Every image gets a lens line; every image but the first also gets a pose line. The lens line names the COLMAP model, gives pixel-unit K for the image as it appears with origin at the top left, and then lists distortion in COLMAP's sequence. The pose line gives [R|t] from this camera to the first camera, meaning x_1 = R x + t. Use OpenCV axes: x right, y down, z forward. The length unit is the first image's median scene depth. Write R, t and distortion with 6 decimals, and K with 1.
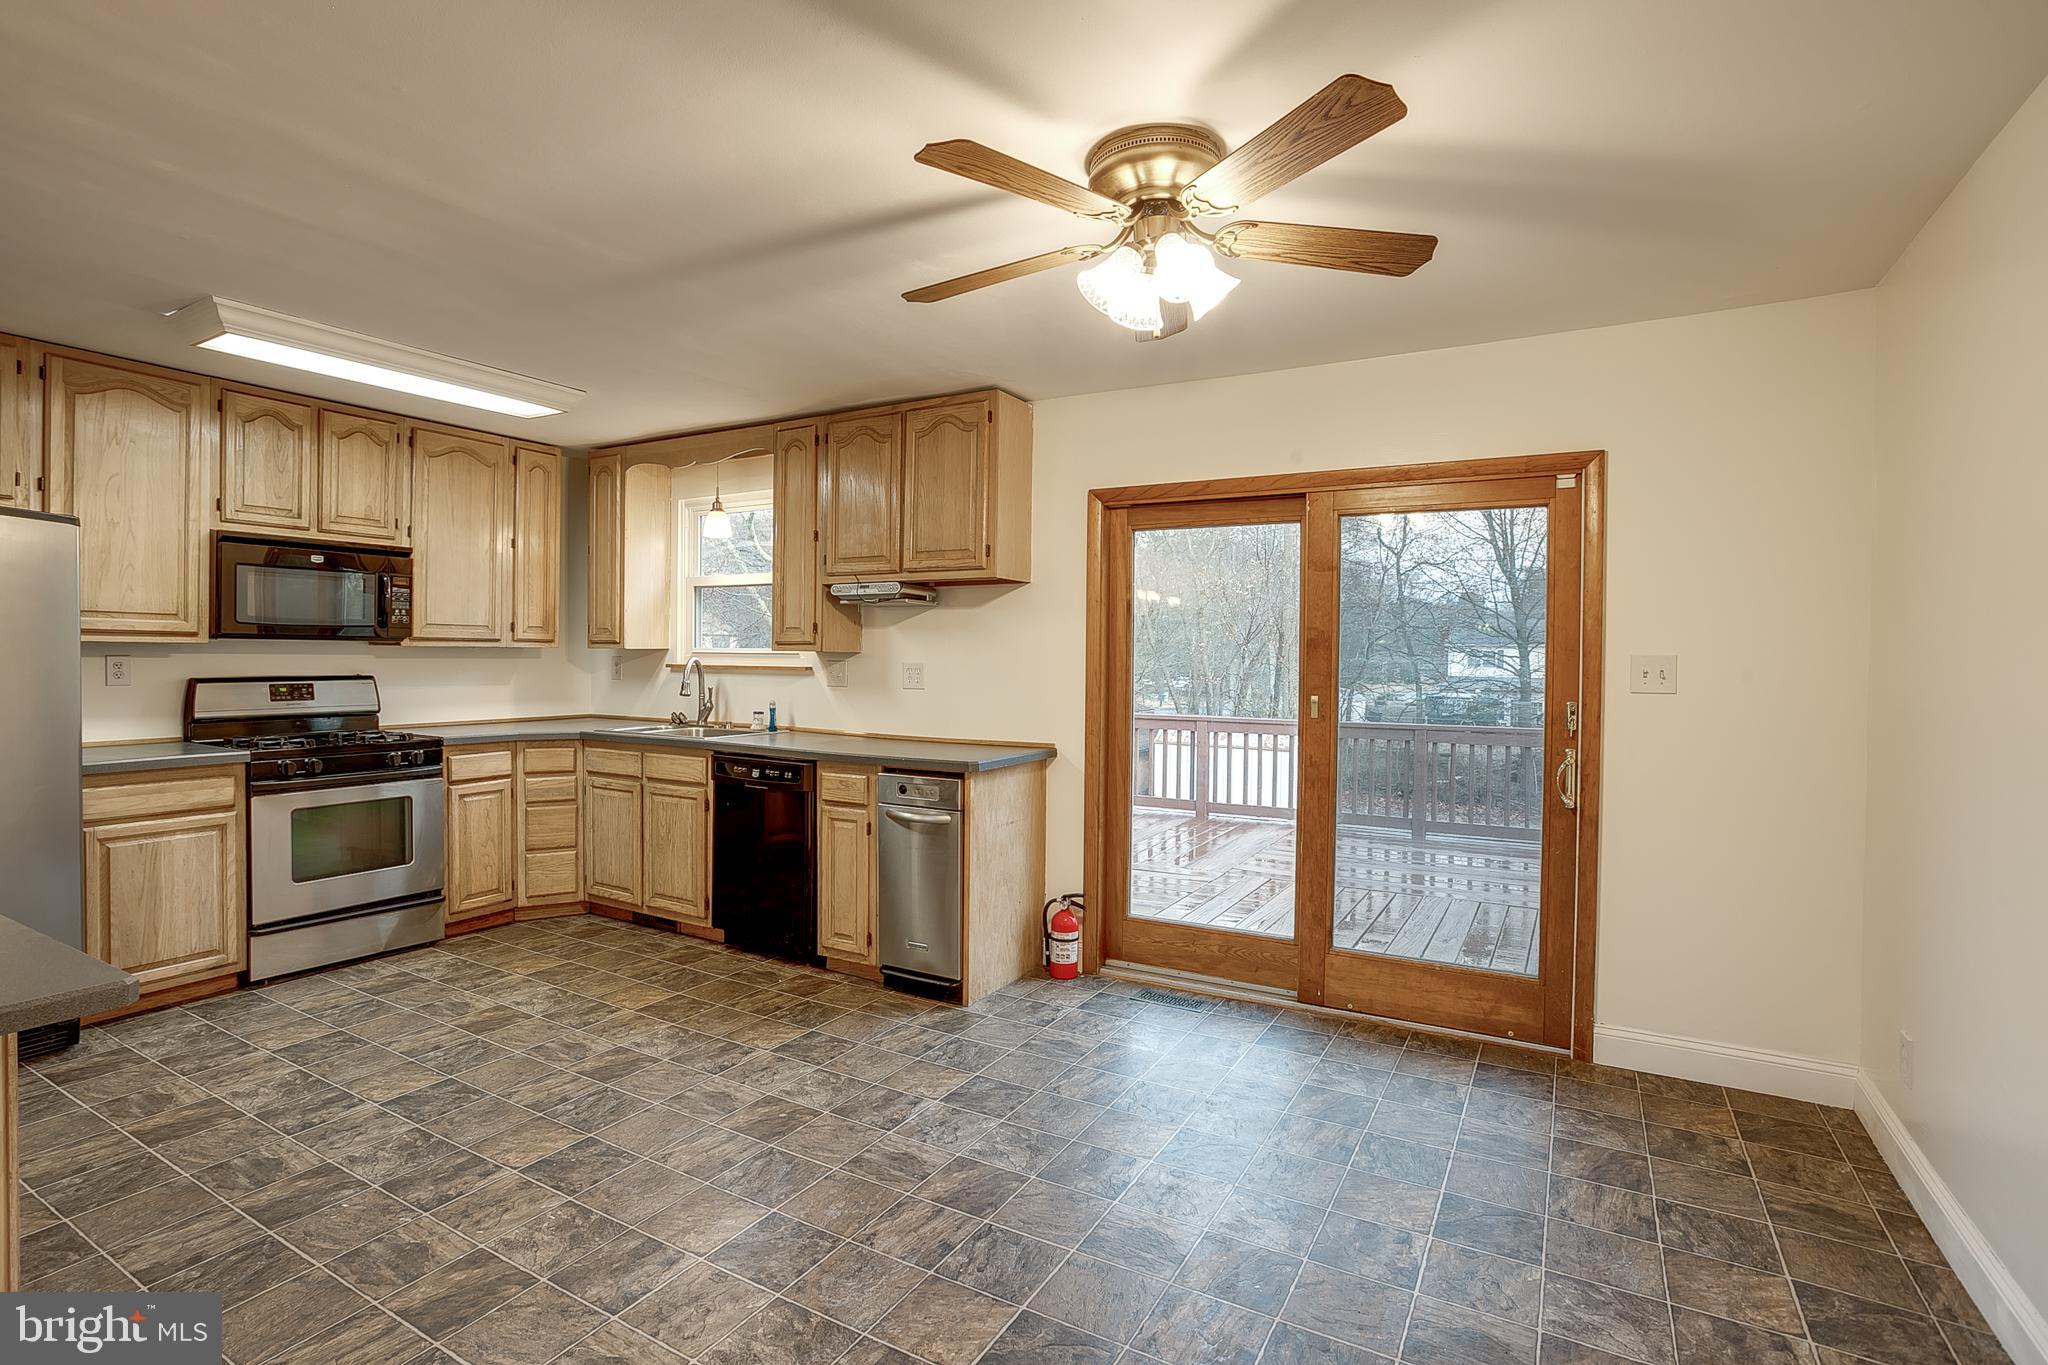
lens RADIAL K [[991.9, 0, 999.5], [0, 991.9, 667.1], [0, 0, 1]] dist [-0.068065, 0.036990]
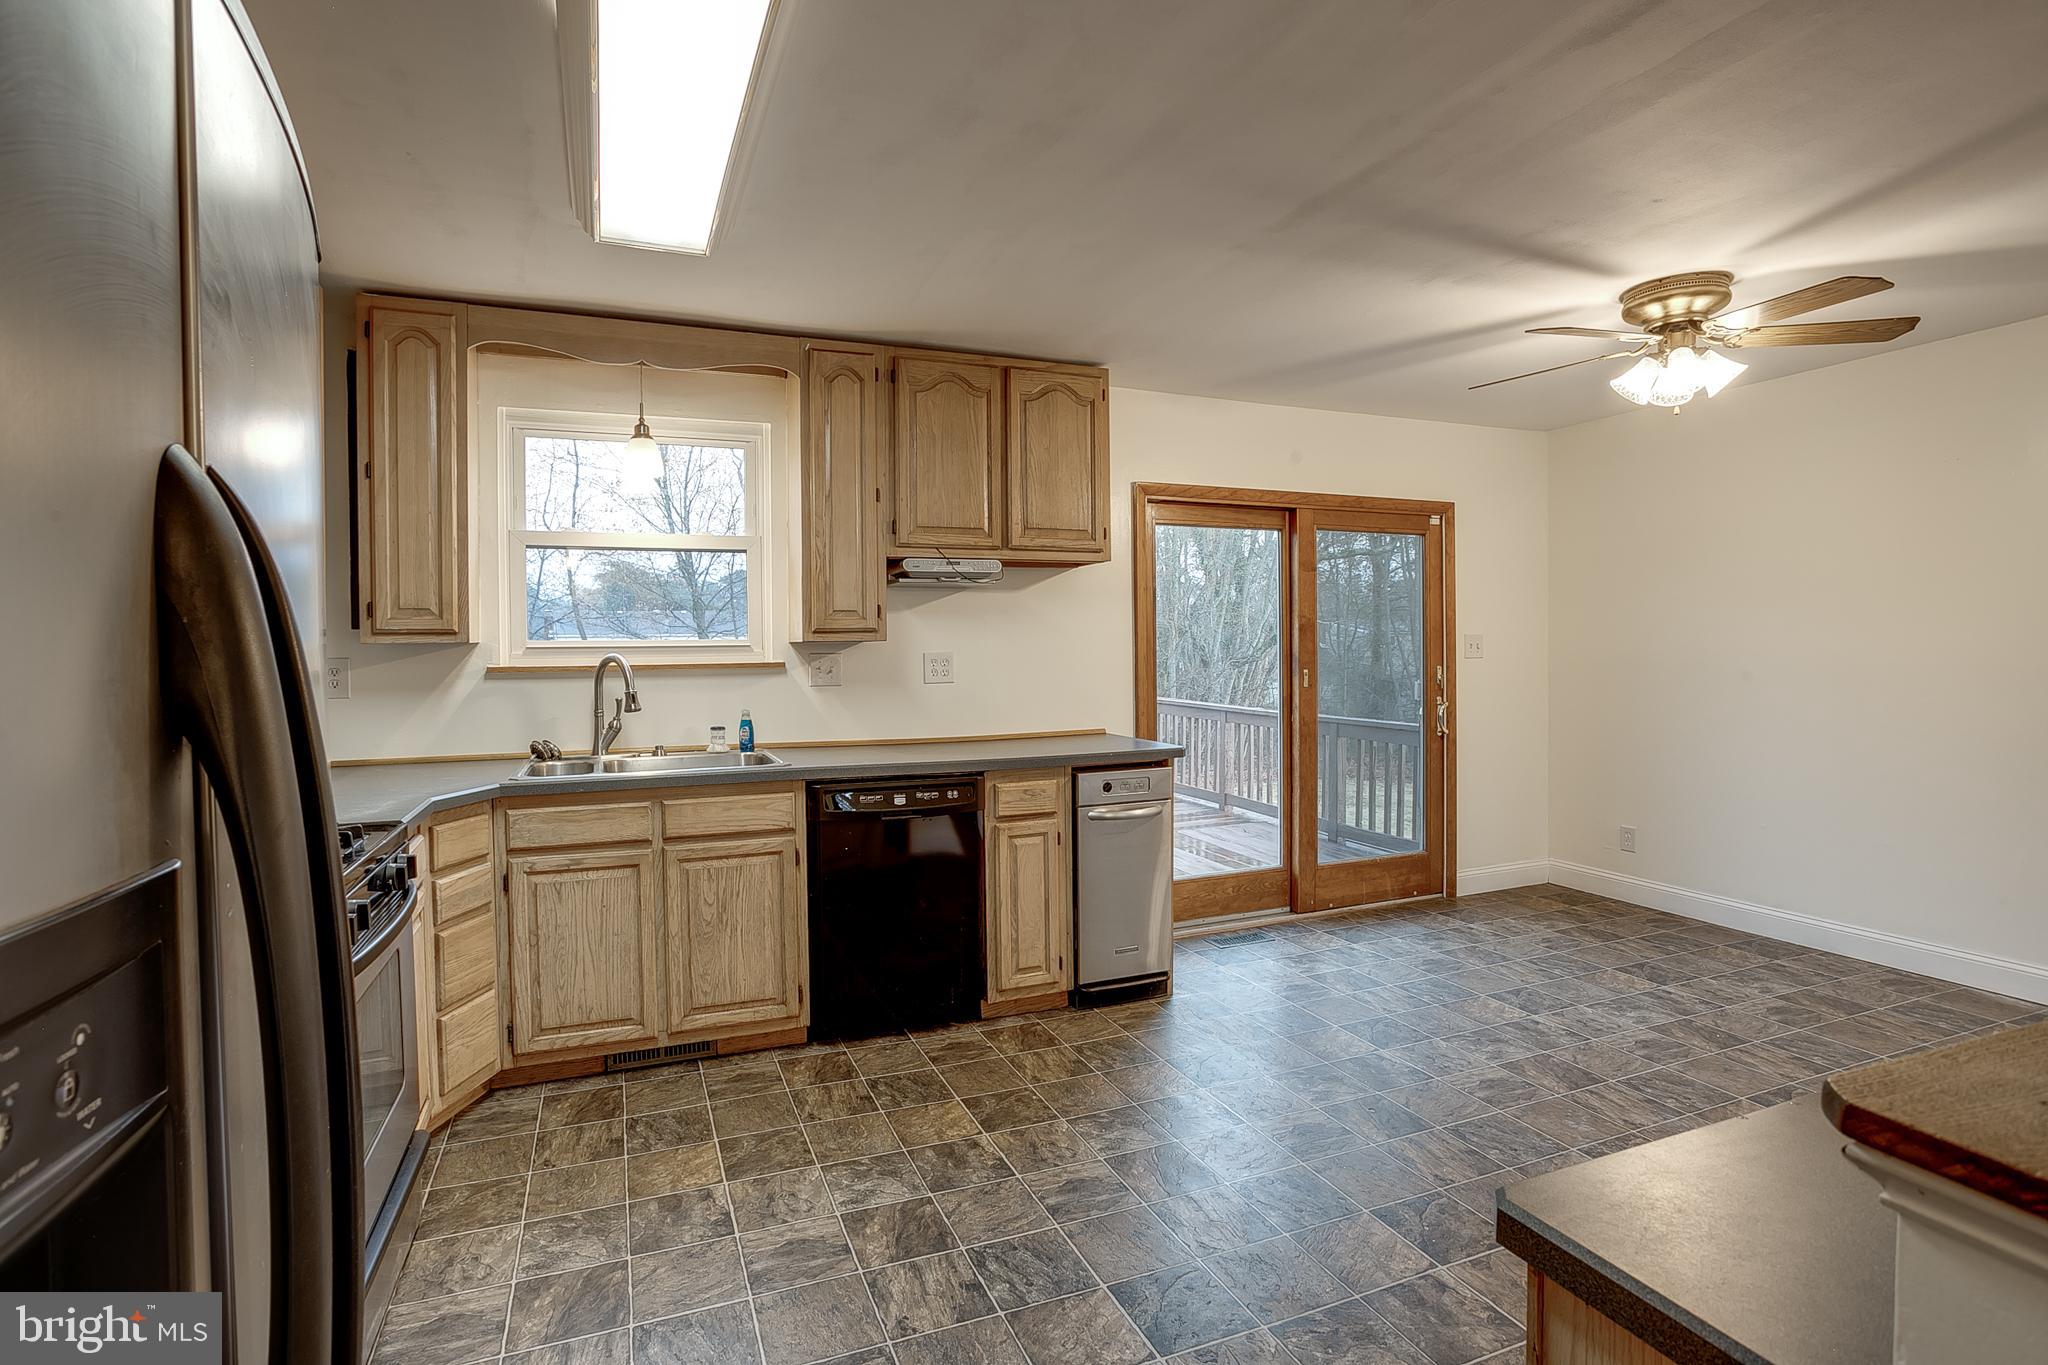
lens RADIAL K [[991.9, 0, 999.5], [0, 991.9, 667.1], [0, 0, 1]] dist [-0.068065, 0.036990]
pose [[0.610963, -0.032780, 0.790980, -0.821880], [0.026507, 0.999429, 0.020945, -0.009777], [-0.791216, 0.008170, 0.611483, 0.476442]]
